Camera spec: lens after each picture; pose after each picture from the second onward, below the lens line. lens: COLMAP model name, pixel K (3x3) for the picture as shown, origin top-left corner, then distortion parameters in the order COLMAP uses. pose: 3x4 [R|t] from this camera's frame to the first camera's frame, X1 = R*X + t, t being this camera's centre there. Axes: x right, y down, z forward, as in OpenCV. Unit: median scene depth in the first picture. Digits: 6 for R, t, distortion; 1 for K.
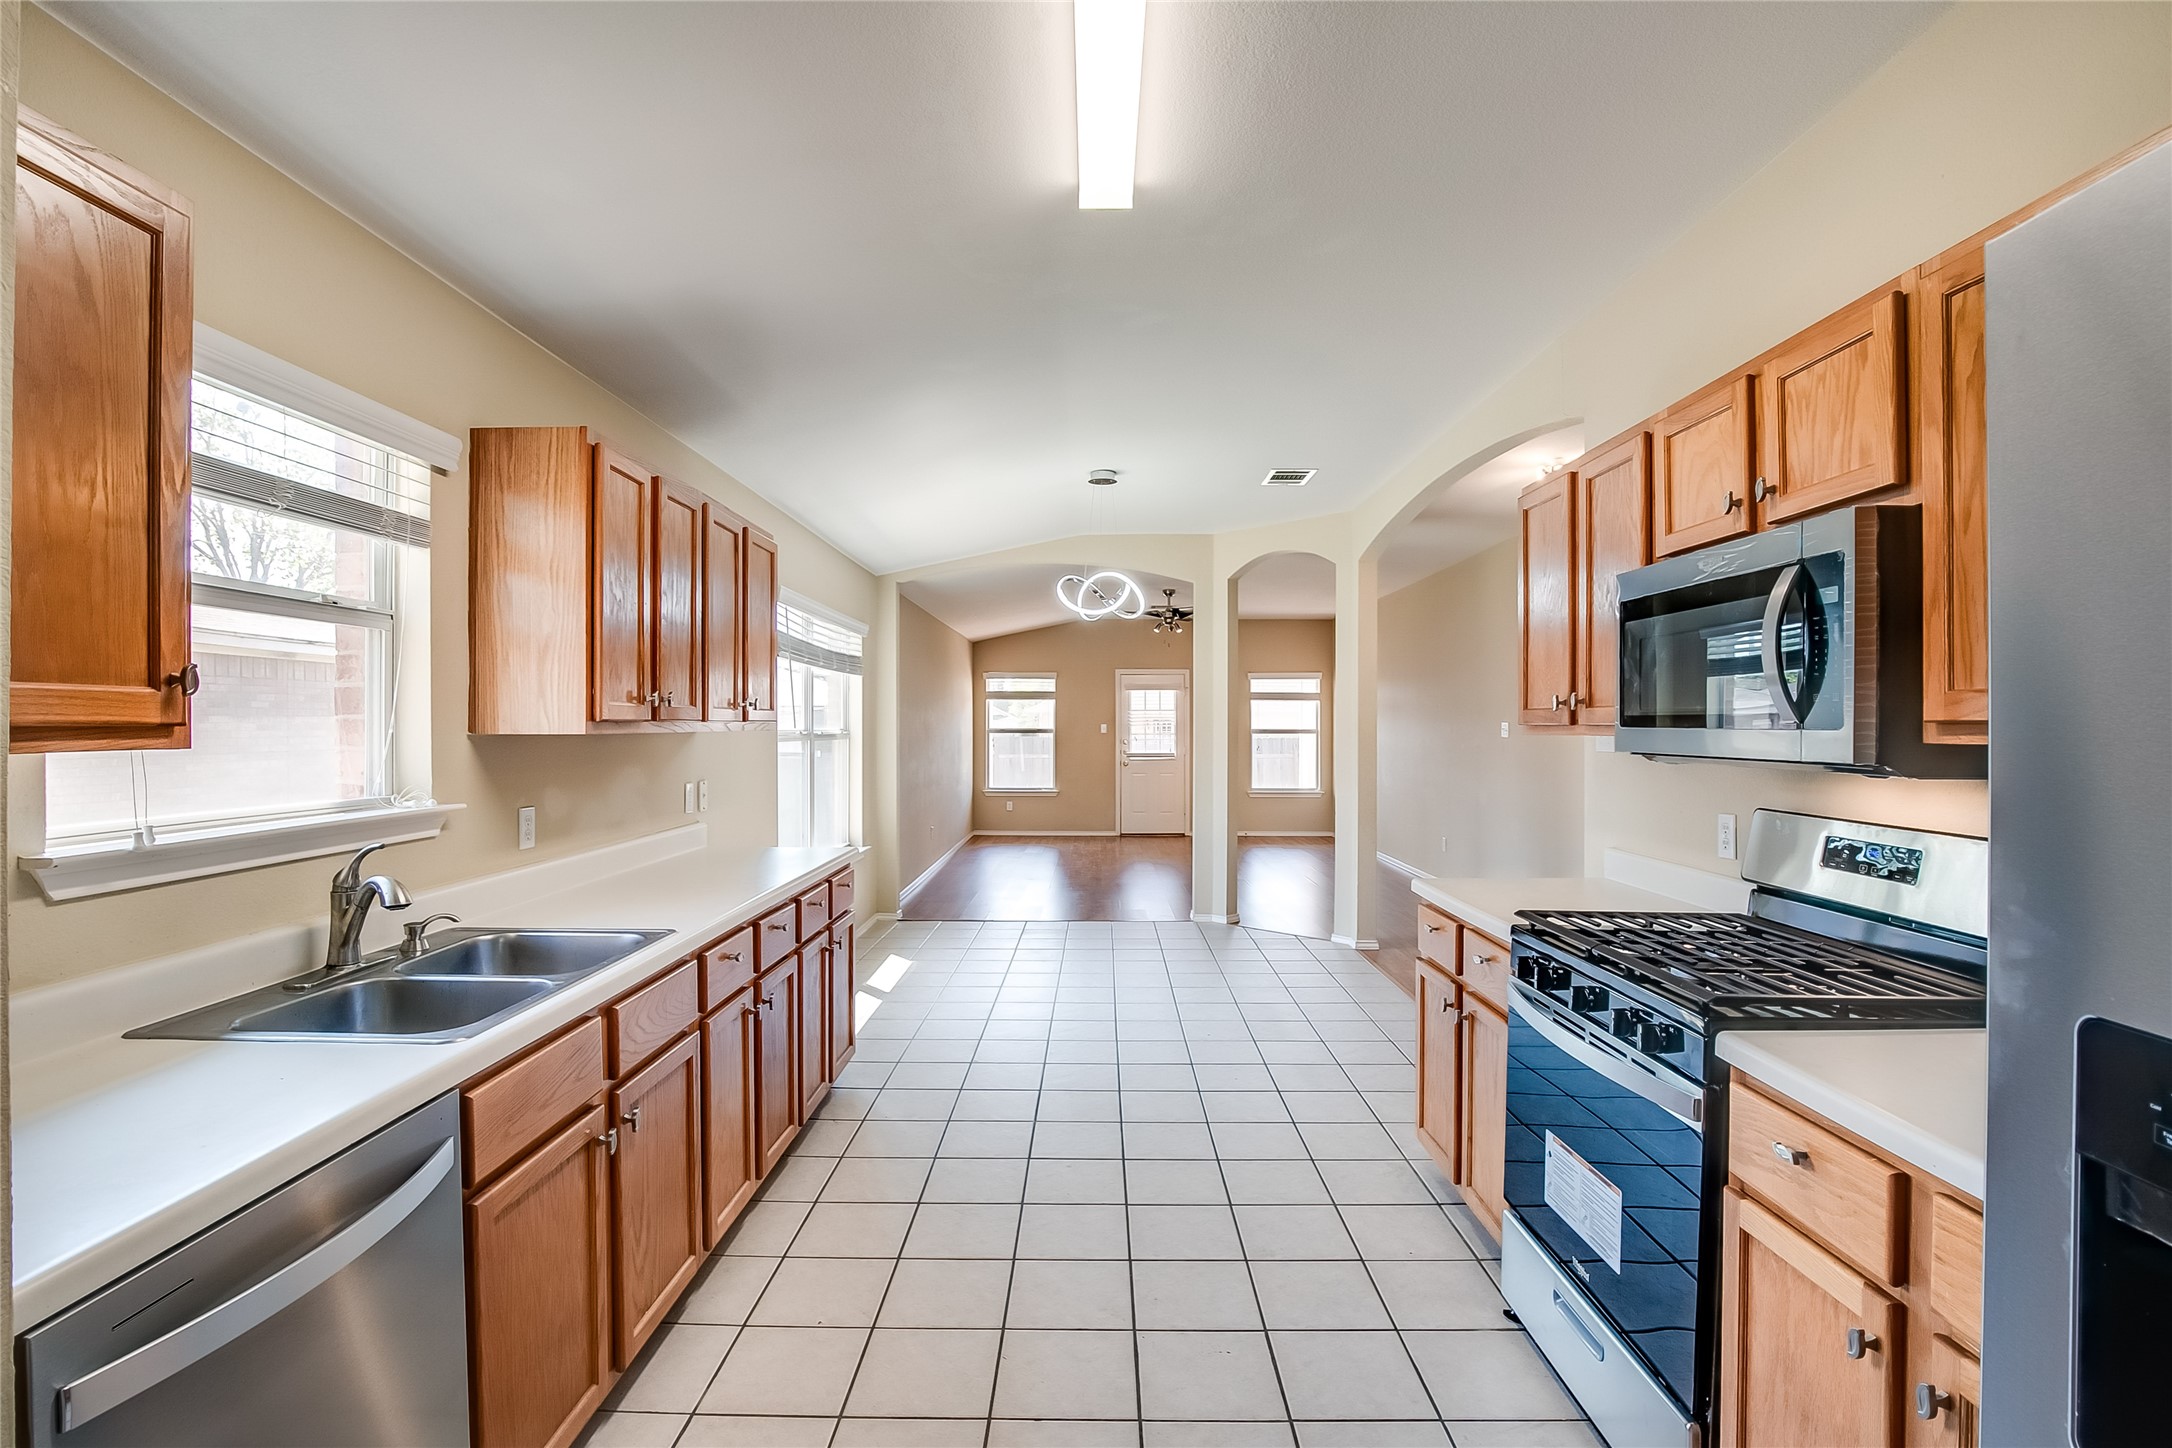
lens RADIAL K [[999.5, 0, 1084.7], [0, 999.5, 729.9], [0, 0, 1]] dist [-0.036403, 0.006914]
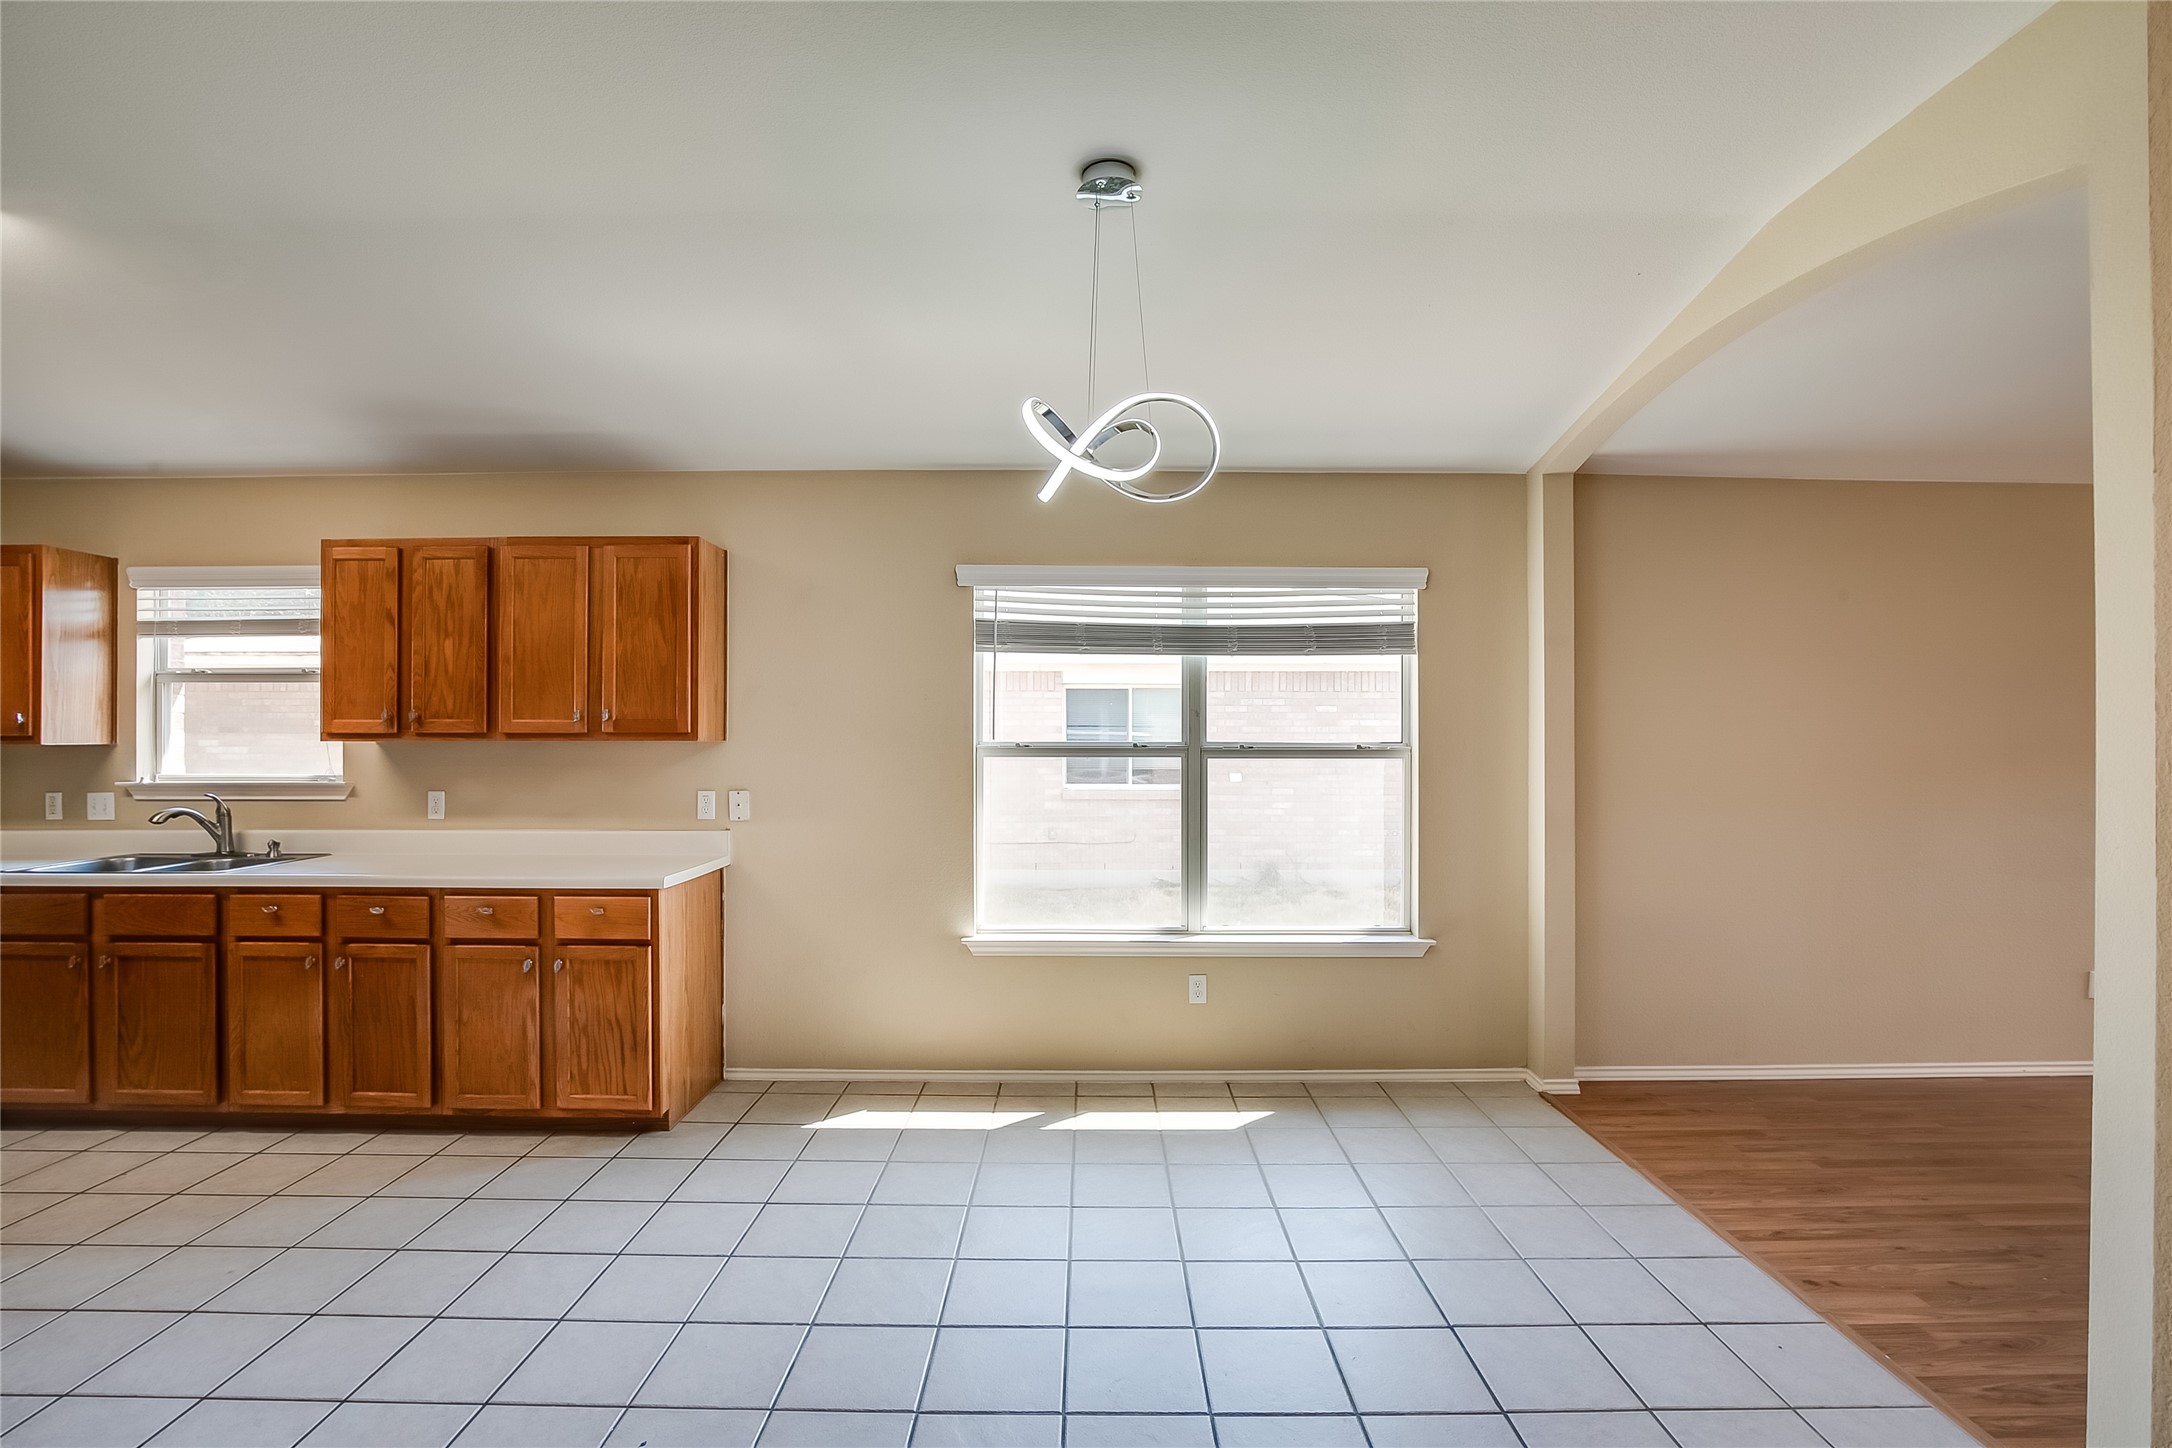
lens RADIAL K [[999.5, 0, 1079.9], [0, 999.5, 728.5], [0, 0, 1]] dist [-0.036403, 0.006914]
pose [[0.014611, -0.005040, -0.999881, 0.194241], [-0.005009, 0.999974, -0.005113, -0.002604], [0.999881, 0.005083, 0.014585, 0.414819]]
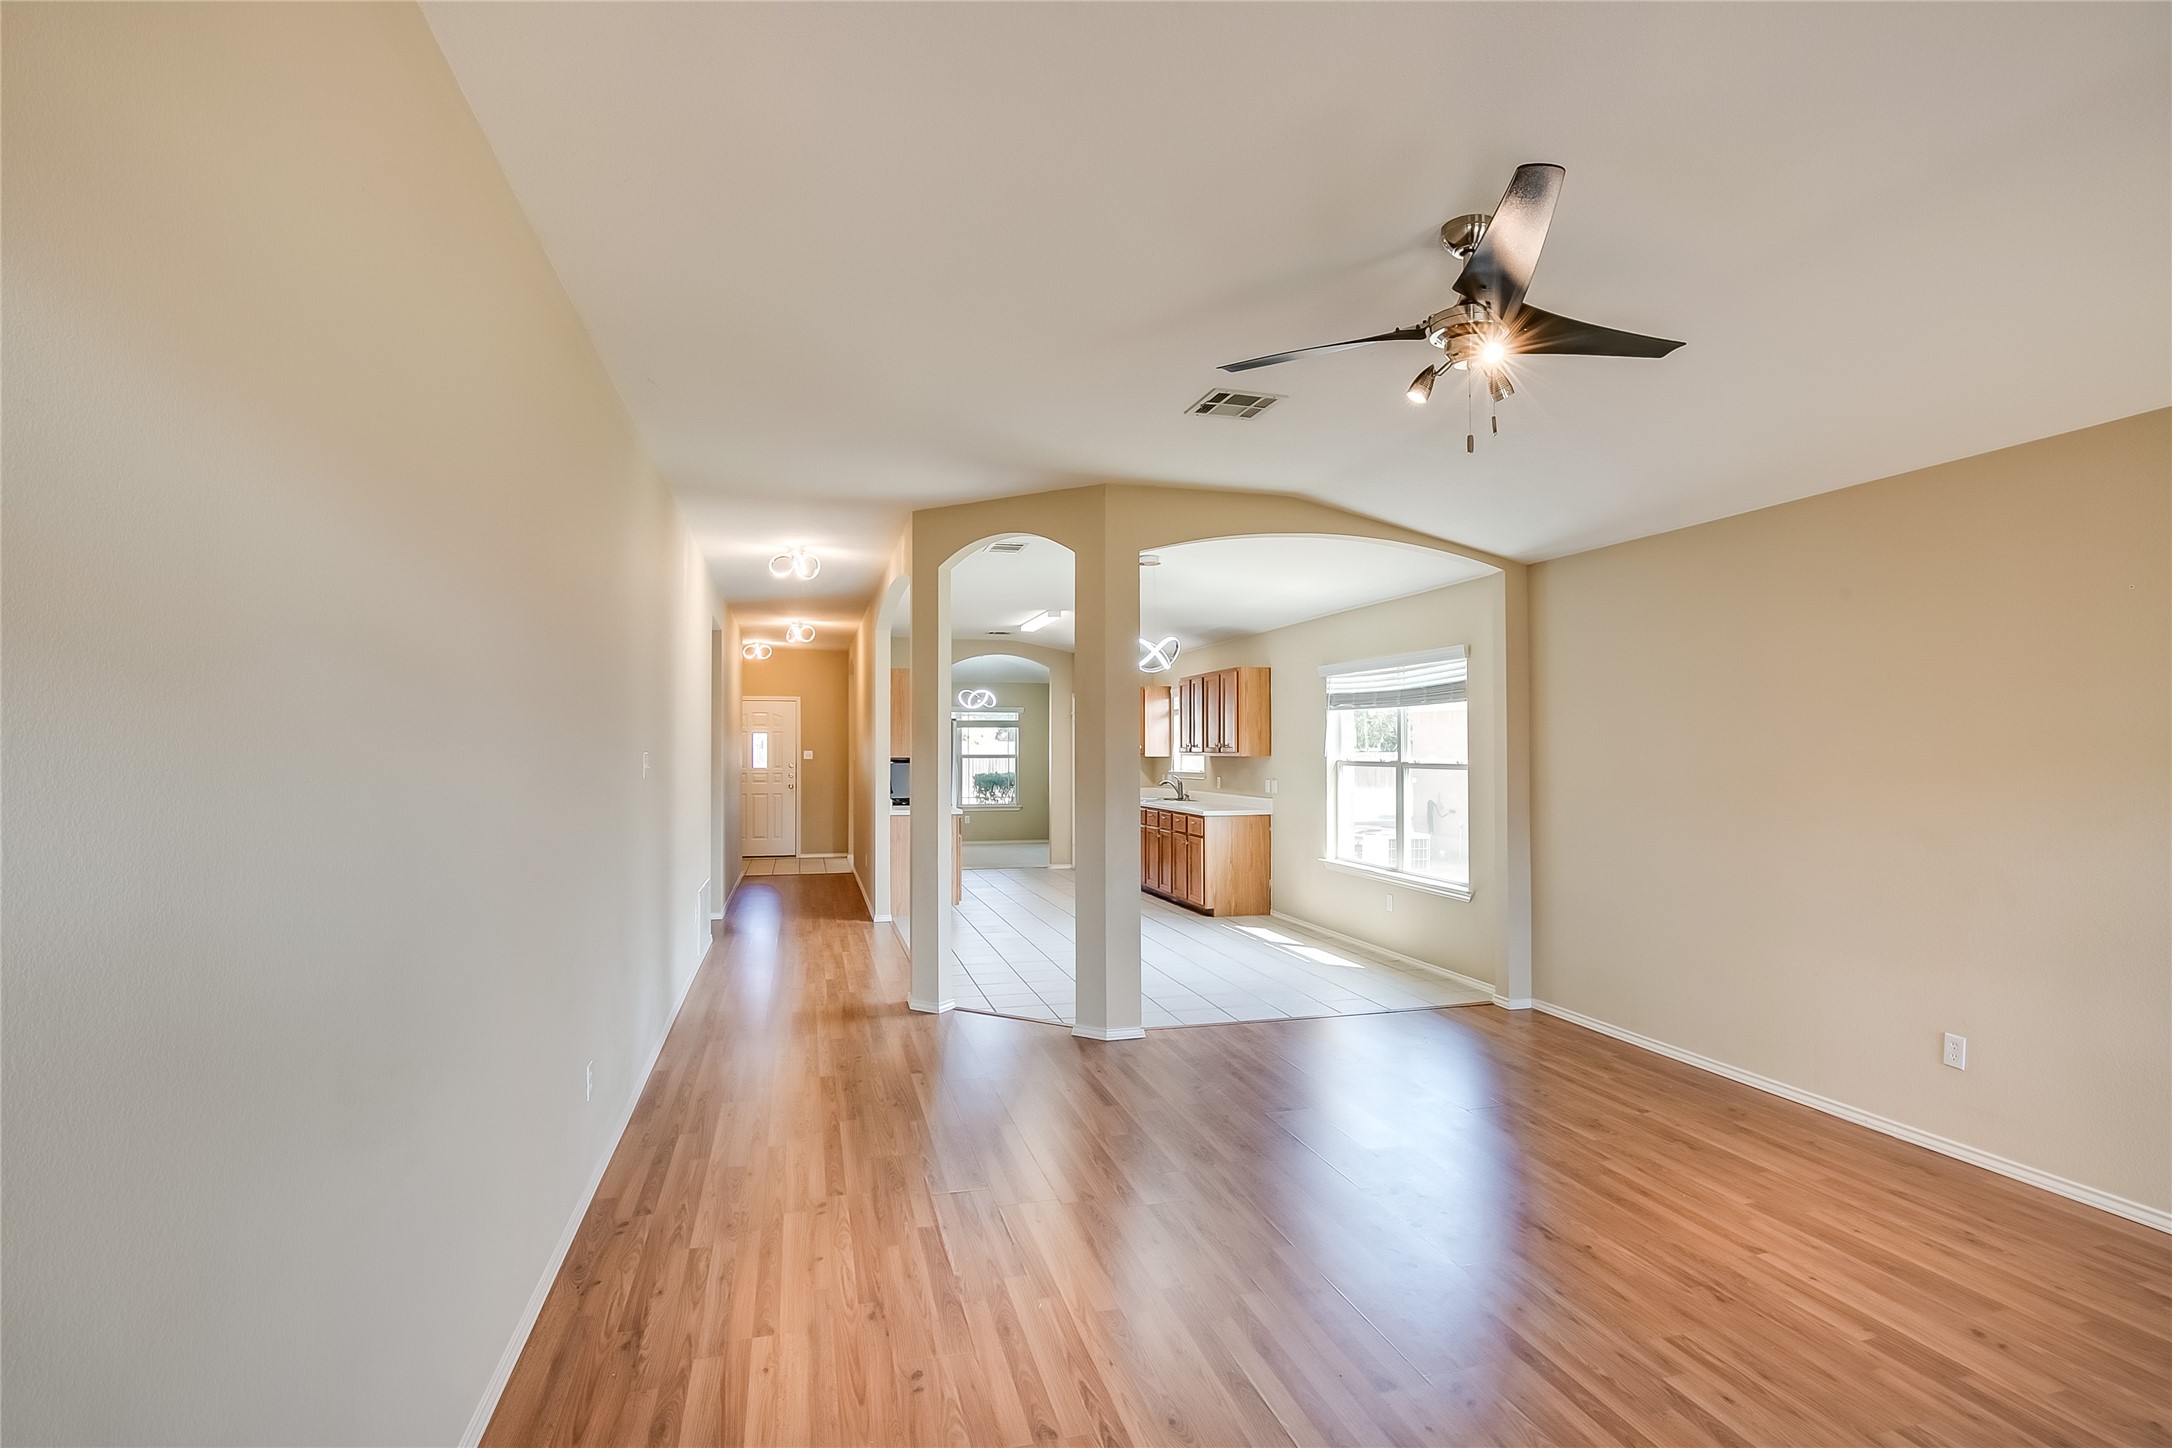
lens RADIAL K [[1073.4, 0, 1072.8], [0, 1073.4, 721.2], [0, 0, 1]] dist [-0.017017, 0.002126]
pose [[-0.965221, -0.009274, -0.261270, 0.196764], [-0.003286, 0.999722, -0.023349, -0.006055], [0.261414, -0.021679, -0.964983, 0.973044]]
